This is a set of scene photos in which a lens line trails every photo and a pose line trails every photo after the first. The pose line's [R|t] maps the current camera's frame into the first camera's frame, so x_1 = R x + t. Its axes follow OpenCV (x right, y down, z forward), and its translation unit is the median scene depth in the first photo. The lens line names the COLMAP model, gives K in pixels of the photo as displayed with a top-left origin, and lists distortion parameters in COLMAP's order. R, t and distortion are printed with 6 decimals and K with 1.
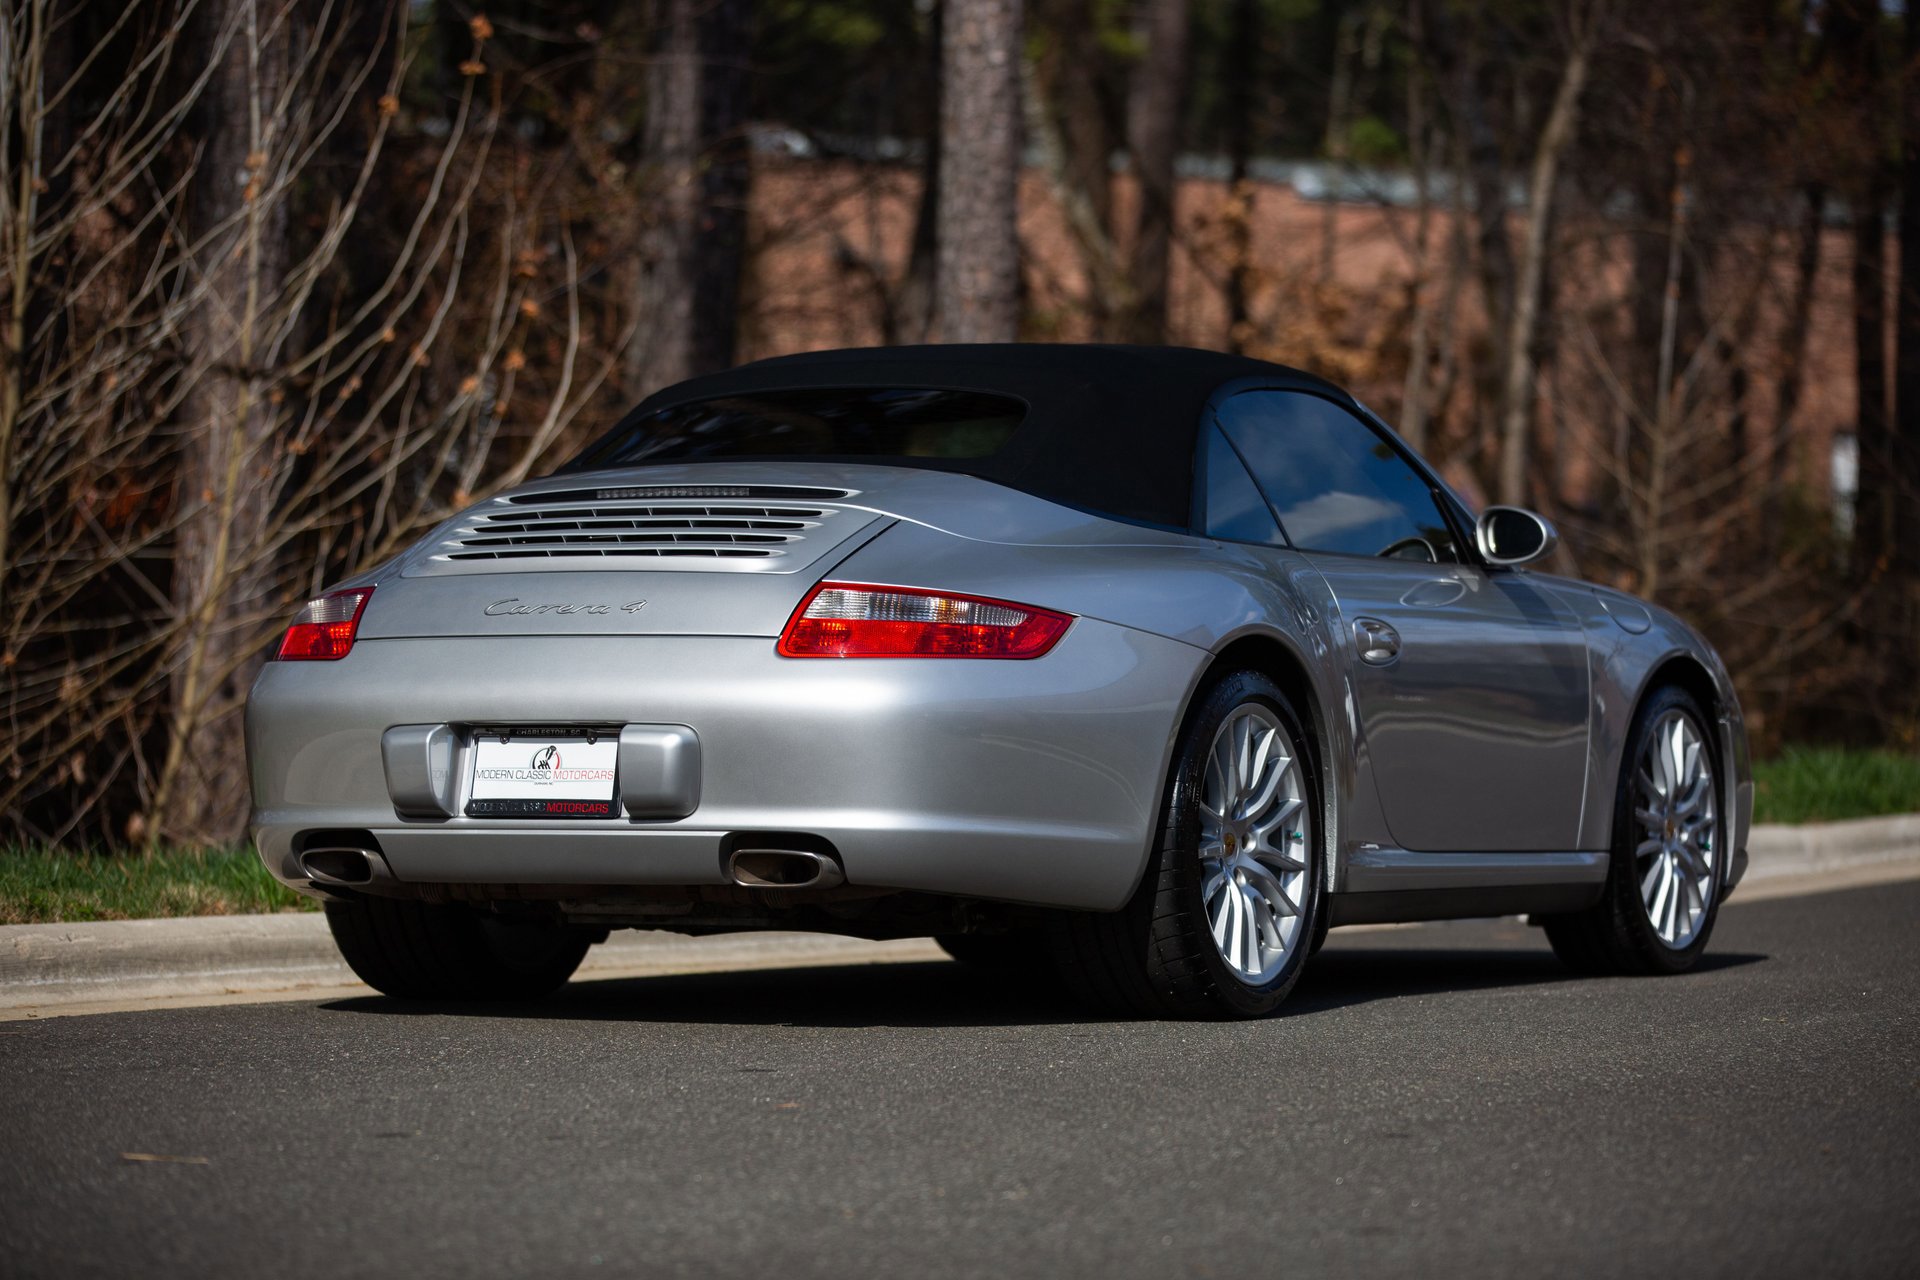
lens RADIAL K [[7252.7, 0, 960.0], [0, 7252.7, 640.0], [0, 0, 1]] dist [0.080684, 4.097834]
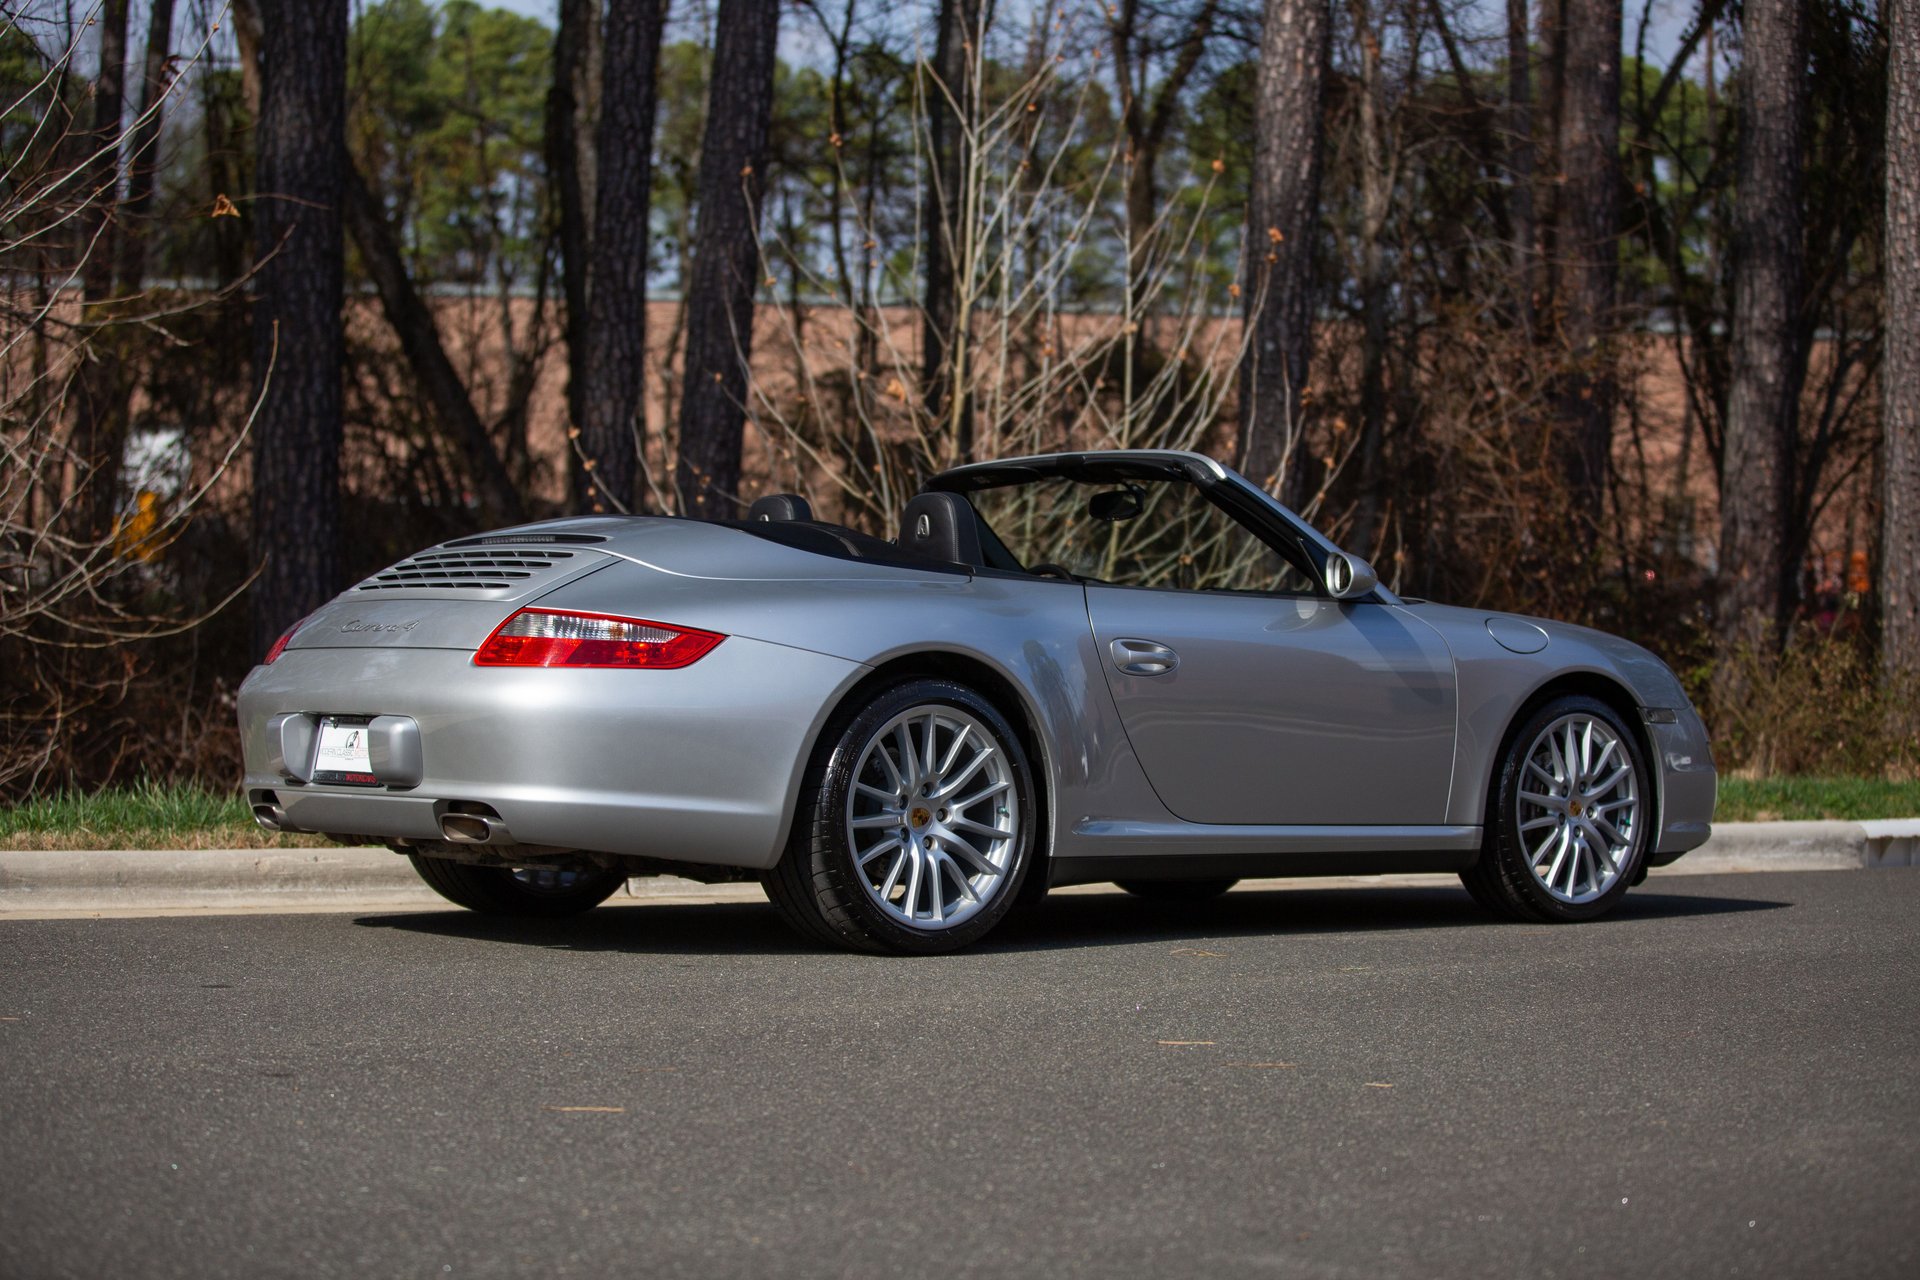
lens RADIAL K [[4112.9, 0, 920.6], [0, 4112.9, 643.3], [0, 0, 1]] dist [-0.250374, -0.392323]
pose [[0.910479, 0.007429, -0.413488, 0.333619], [-0.008567, 0.999963, -0.000898, -0.001489], [0.413466, 0.004360, 0.910509, 0.350170]]
